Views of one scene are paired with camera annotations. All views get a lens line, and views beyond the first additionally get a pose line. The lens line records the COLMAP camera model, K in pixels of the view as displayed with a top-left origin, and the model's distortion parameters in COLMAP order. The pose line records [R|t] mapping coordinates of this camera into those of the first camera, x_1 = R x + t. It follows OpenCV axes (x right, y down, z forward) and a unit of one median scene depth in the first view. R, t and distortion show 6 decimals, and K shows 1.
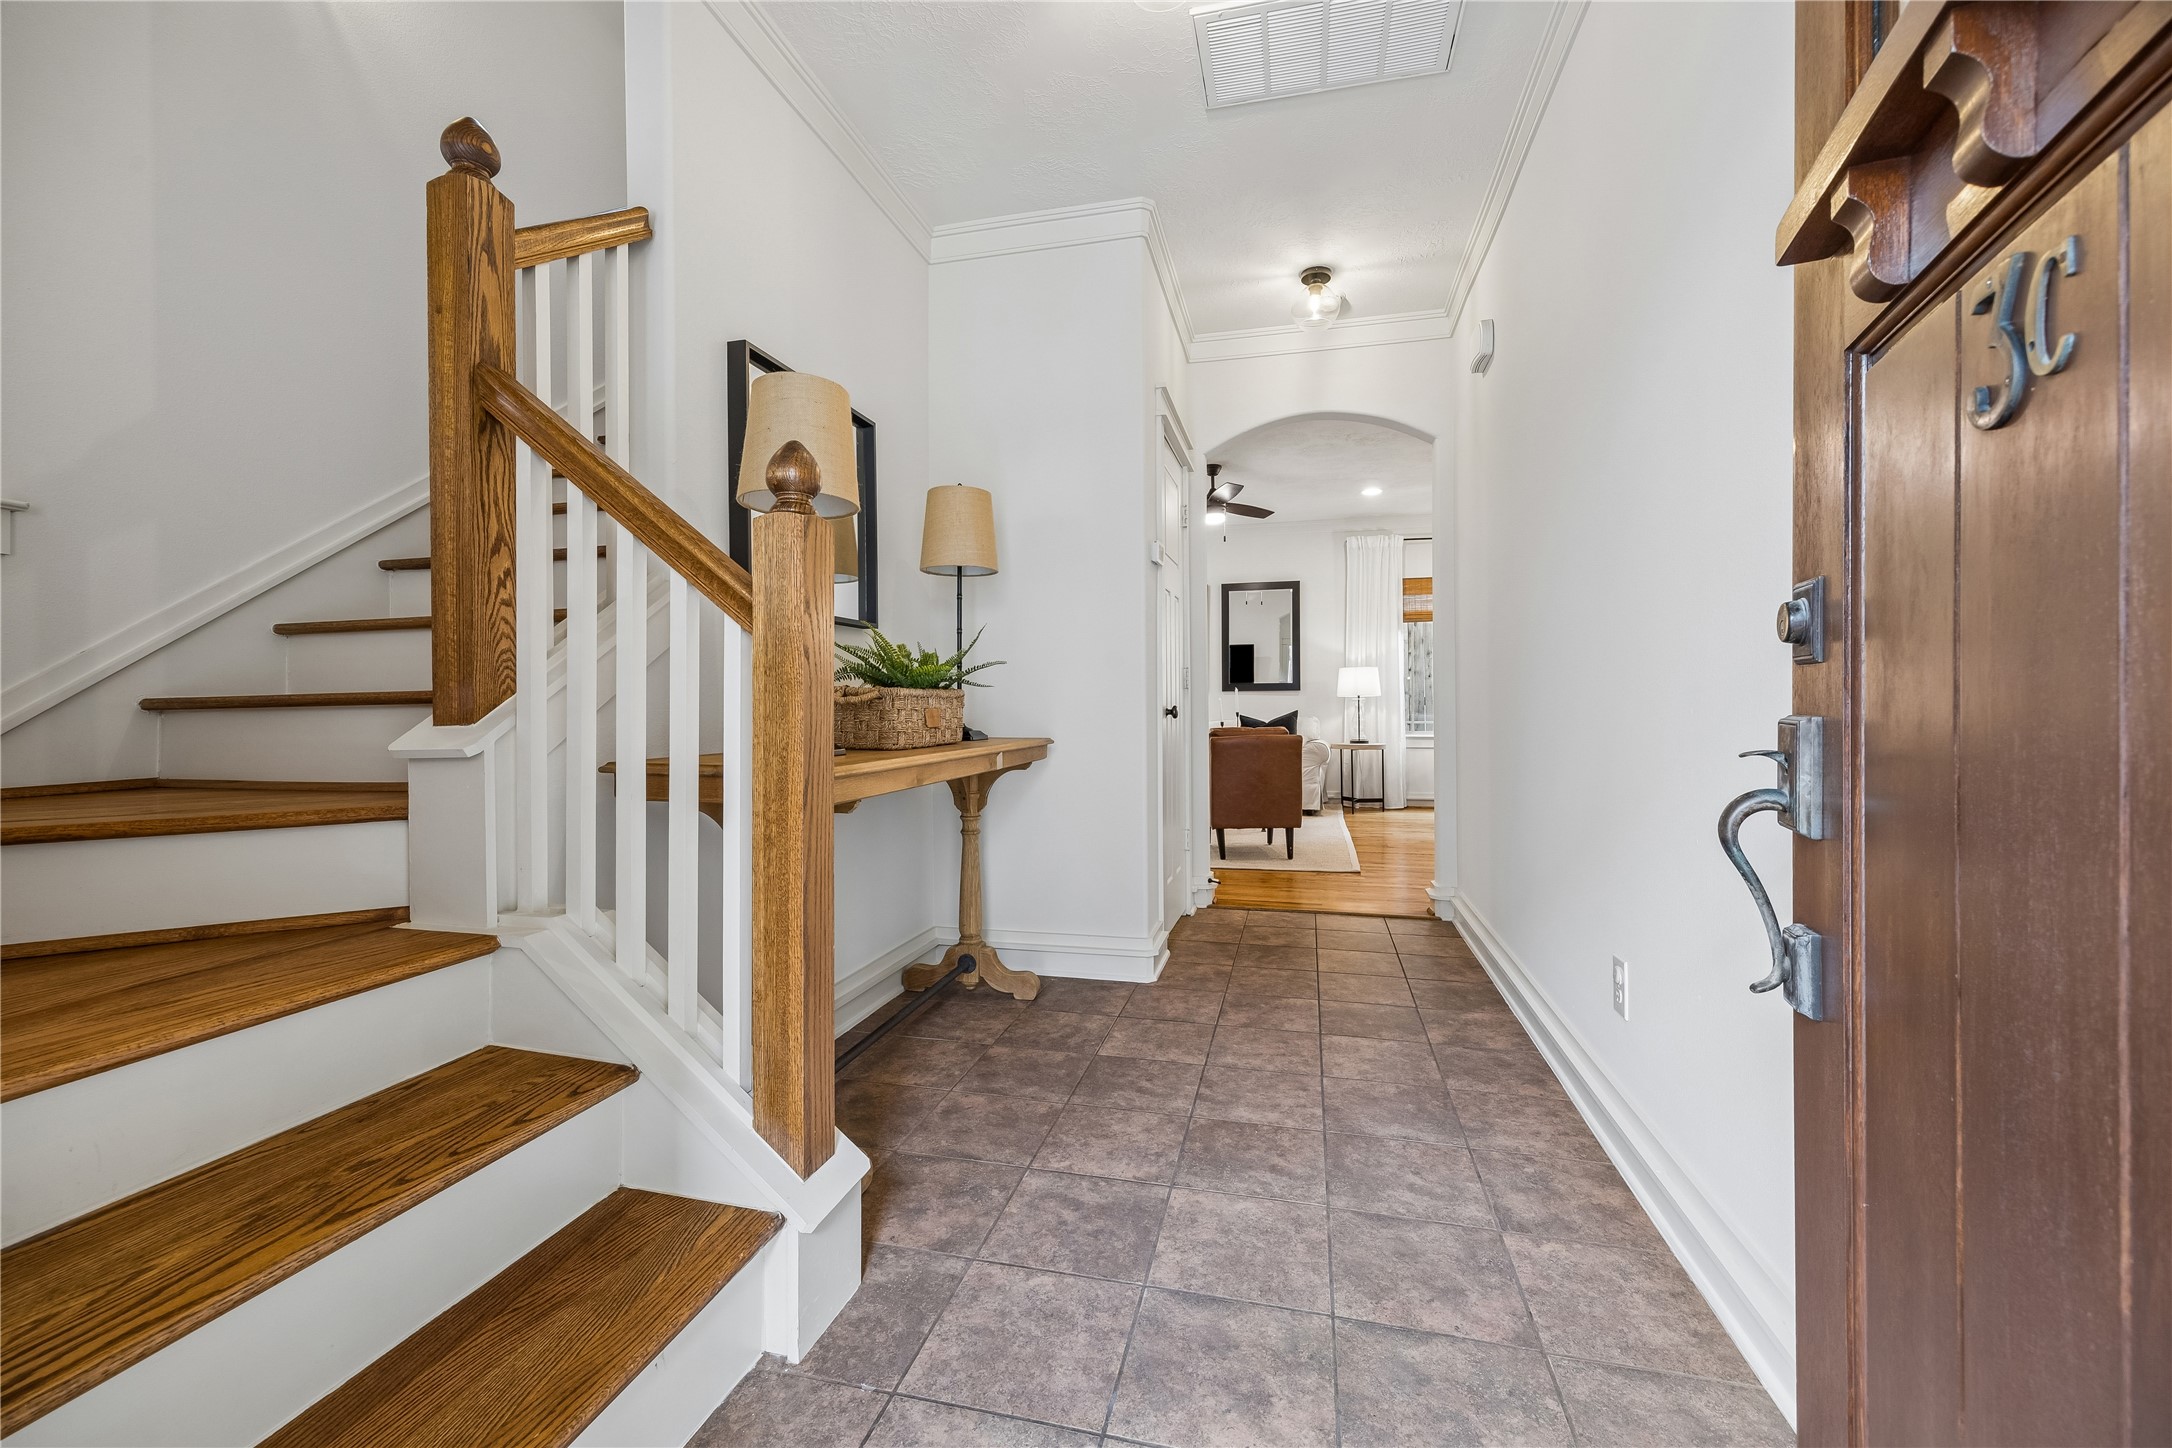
lens RADIAL K [[844.0, 0, 1106.1], [0, 844.0, 712.5], [0, 0, 1]] dist [-0.000687, 0.000056]
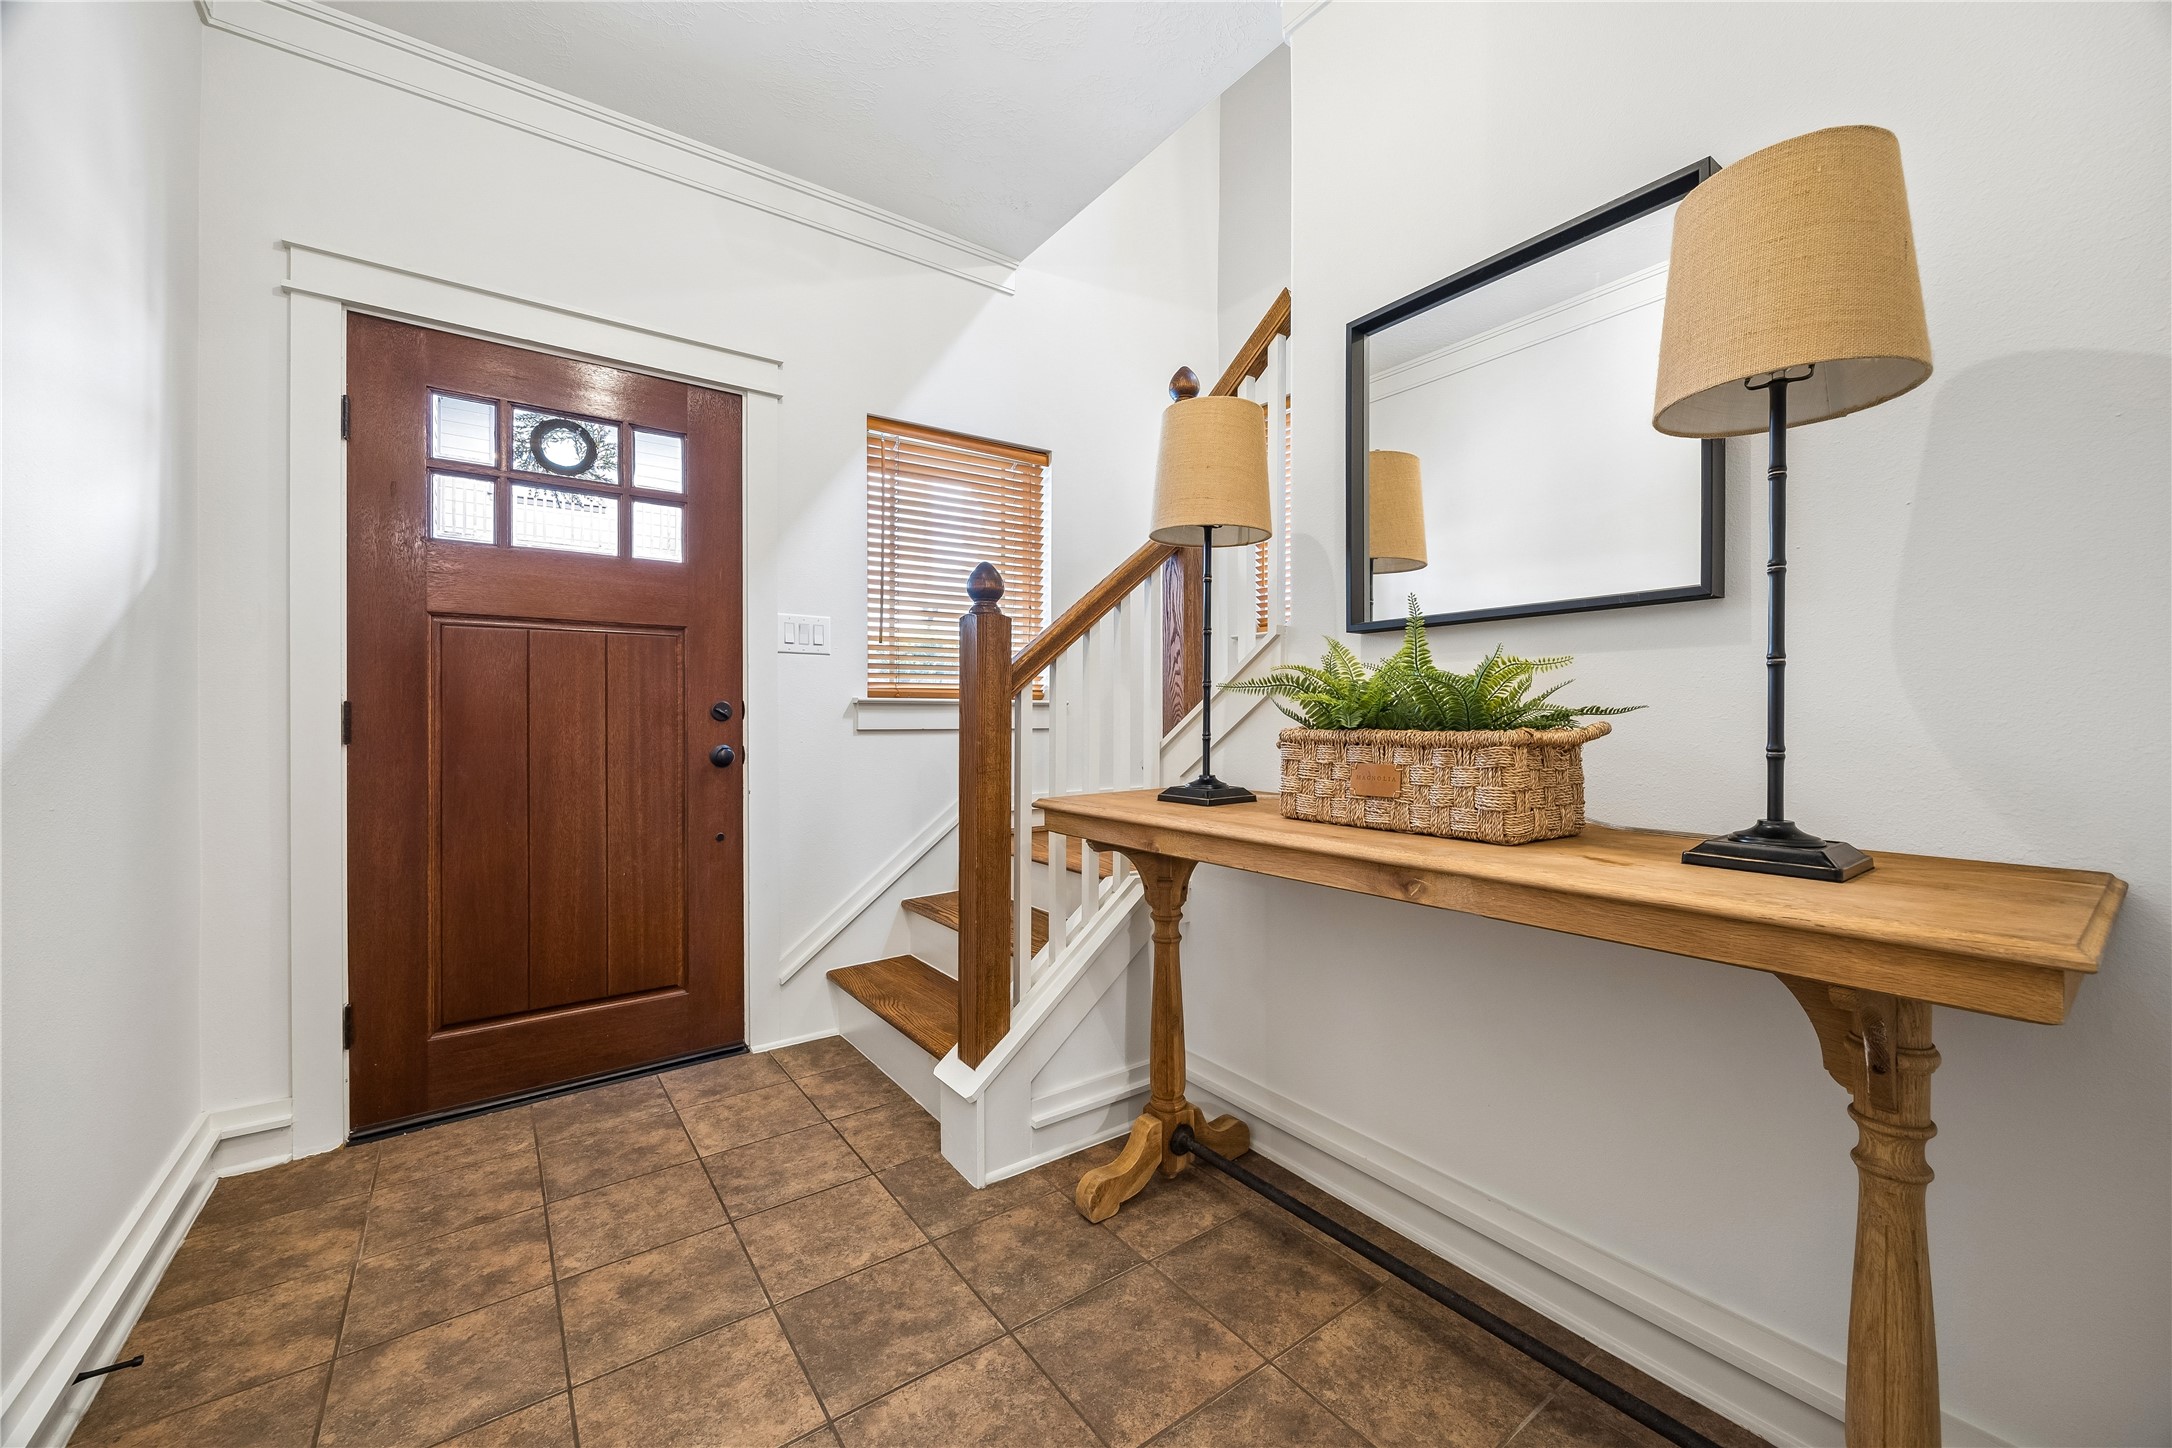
lens RADIAL K [[844.0, 0, 1106.1], [0, 844.0, 712.5], [0, 0, 1]] dist [-0.000687, 0.000056]
pose [[-0.643696, 0.009766, -0.765219, 0.528030], [0.000233, 0.999921, 0.012565, -0.074620], [0.765281, 0.007910, -0.643647, 1.817759]]
